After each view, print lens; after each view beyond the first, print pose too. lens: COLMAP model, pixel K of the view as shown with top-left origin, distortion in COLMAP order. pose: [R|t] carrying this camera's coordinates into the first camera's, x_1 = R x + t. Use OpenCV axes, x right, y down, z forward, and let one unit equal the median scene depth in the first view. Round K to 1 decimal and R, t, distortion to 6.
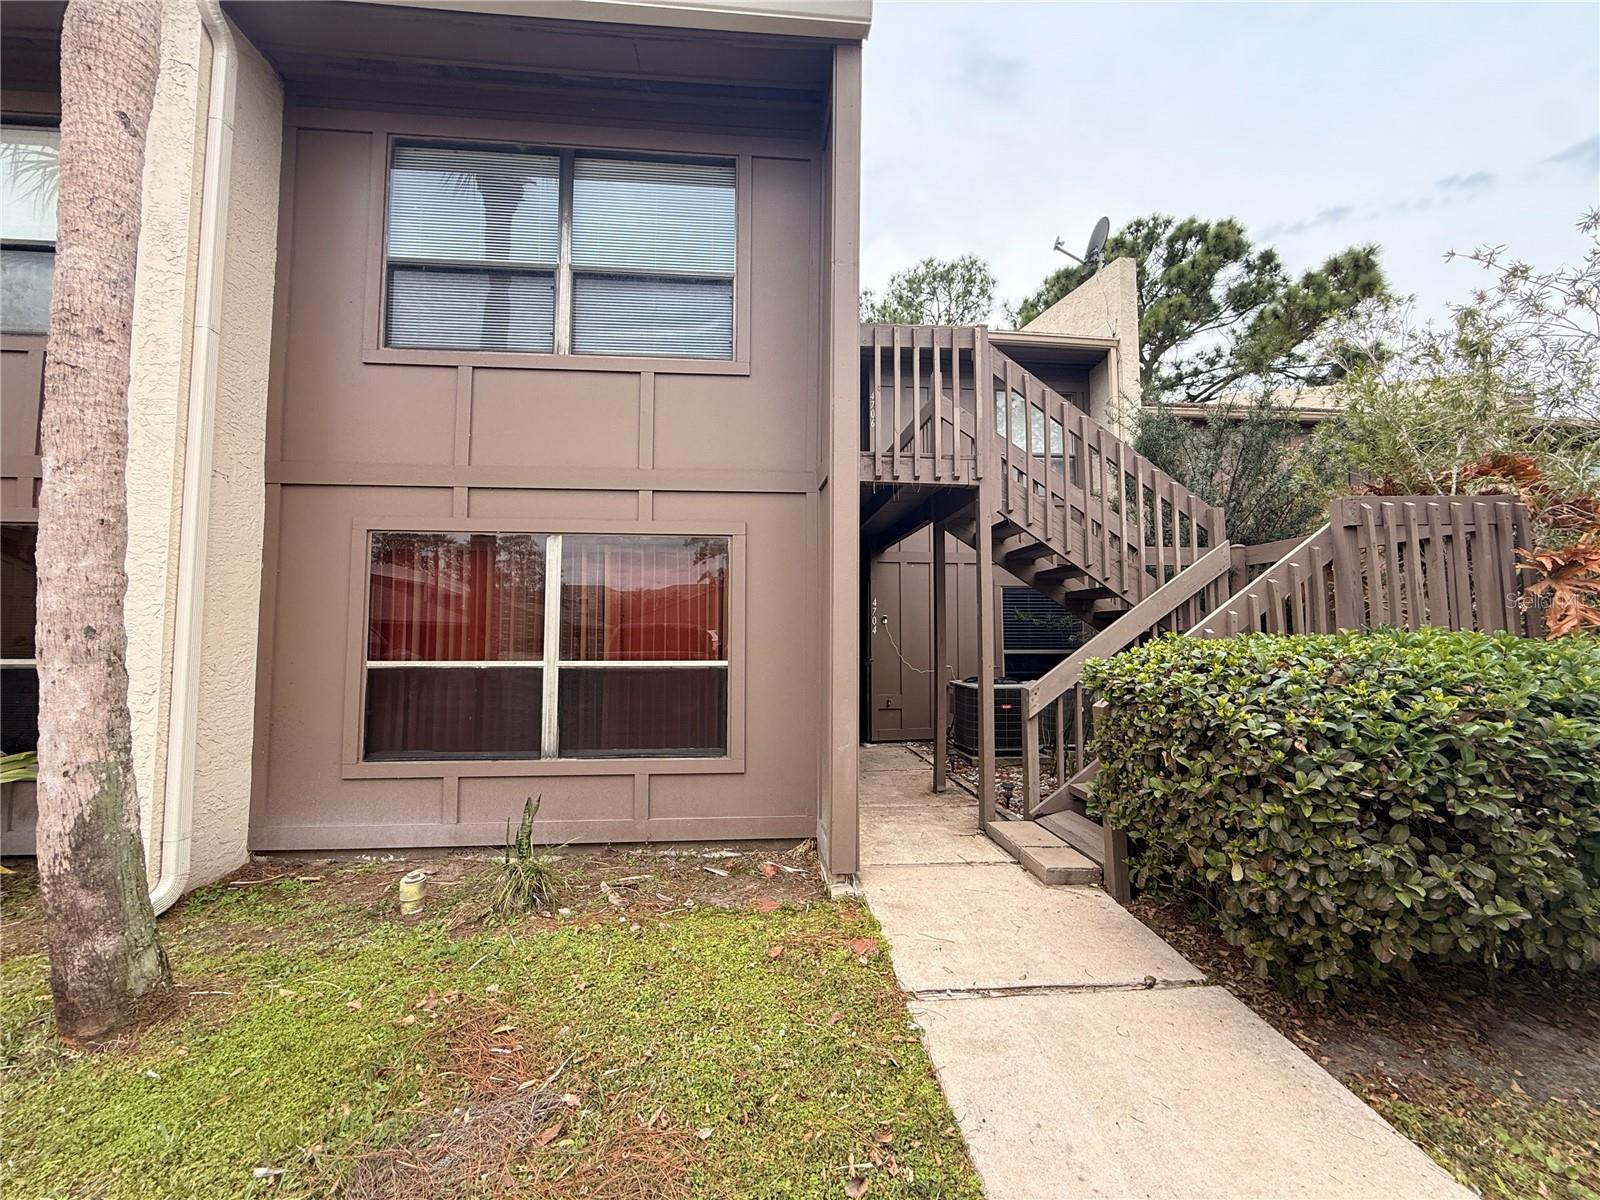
lens RADIAL K [[633.7, 0, 795.8], [0, 633.7, 600.4], [0, 0, 1]] dist [-0.000256, 0.000228]
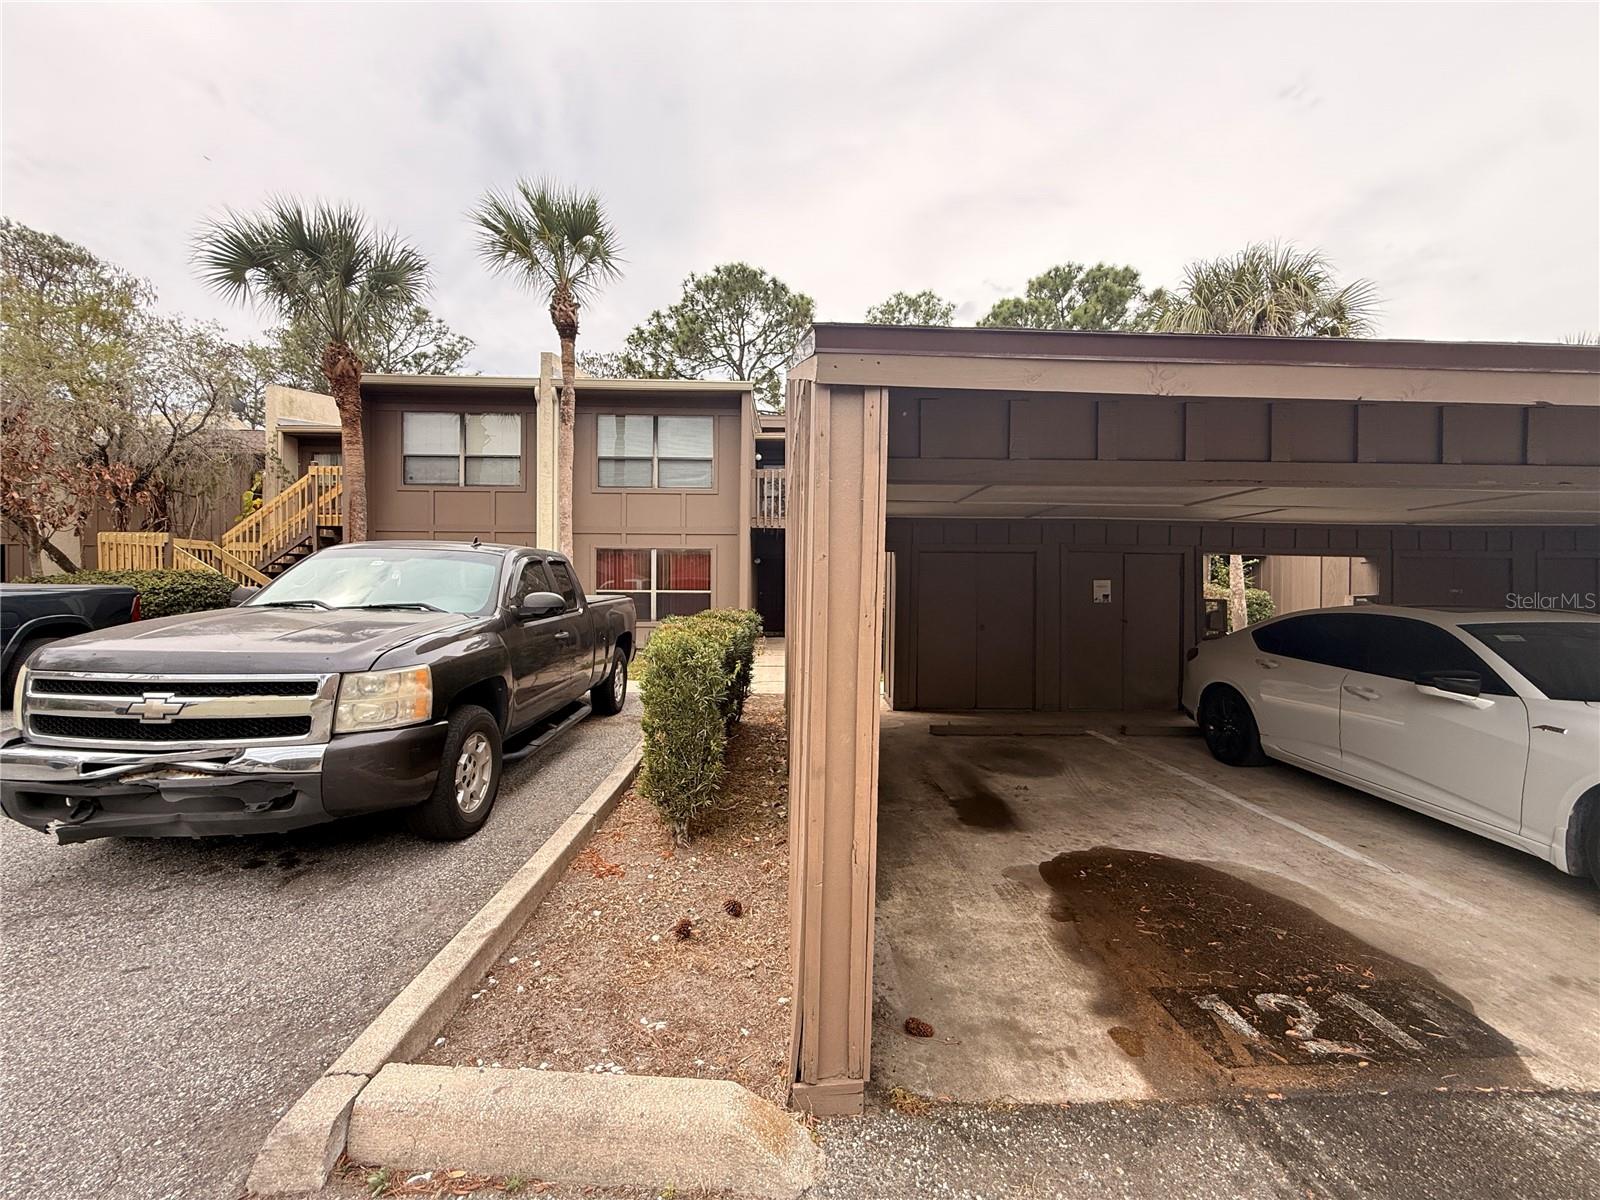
lens RADIAL K [[634.8, 0, 800.0], [0, 634.8, 600.0], [0, 0, 1]] dist [-0.000616, 0.000279]
pose [[0.998863, 0.006659, -0.047205, 0.463296], [-0.003214, 0.997350, 0.072687, -0.083260], [0.047564, -0.072452, 0.996237, -2.012620]]
